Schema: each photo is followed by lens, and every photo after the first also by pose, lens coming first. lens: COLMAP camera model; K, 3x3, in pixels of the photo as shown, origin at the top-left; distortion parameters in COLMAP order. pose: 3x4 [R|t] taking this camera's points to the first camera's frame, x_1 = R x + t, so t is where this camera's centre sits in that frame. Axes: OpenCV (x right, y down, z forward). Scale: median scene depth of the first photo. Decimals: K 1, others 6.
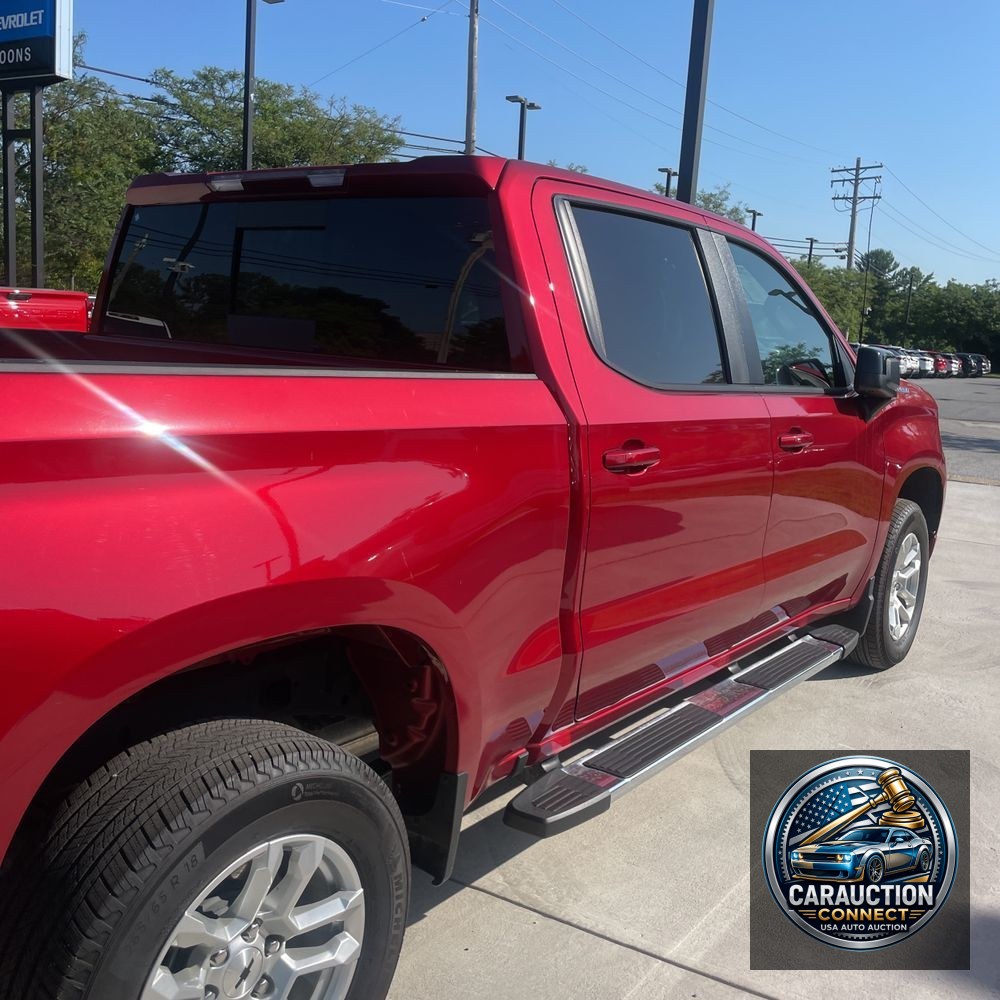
lens RADIAL K [[1002.4, 0, 499.9], [0, 1002.4, 488.2], [0, 0, 1]] dist [0.092081, -0.128362]
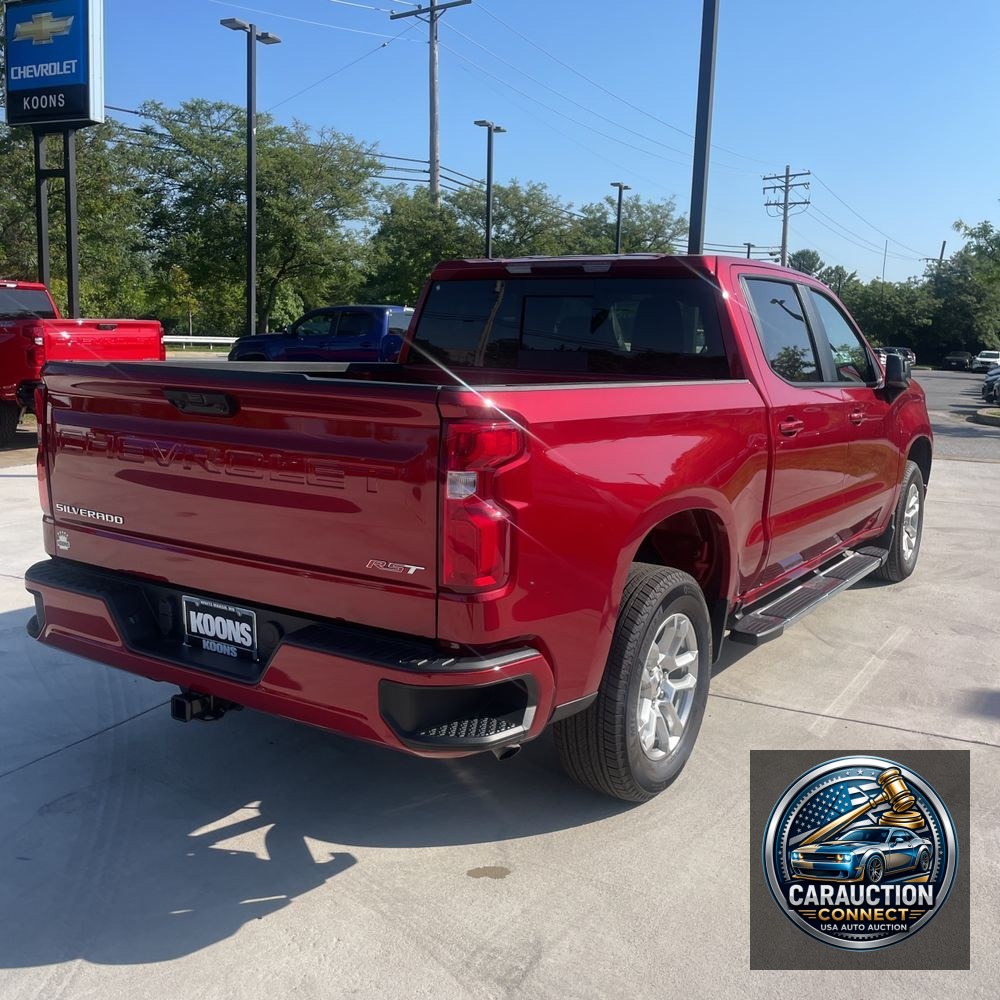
lens RADIAL K [[1026.3, 0, 504.2], [0, 1026.3, 495.8], [0, 0, 1]] dist [0.102957, -0.155079]
pose [[0.996164, -0.041947, 0.076799, -0.097902], [0.042010, 0.999117, 0.000803, 0.012883], [-0.076765, 0.002427, 0.997046, -0.141862]]
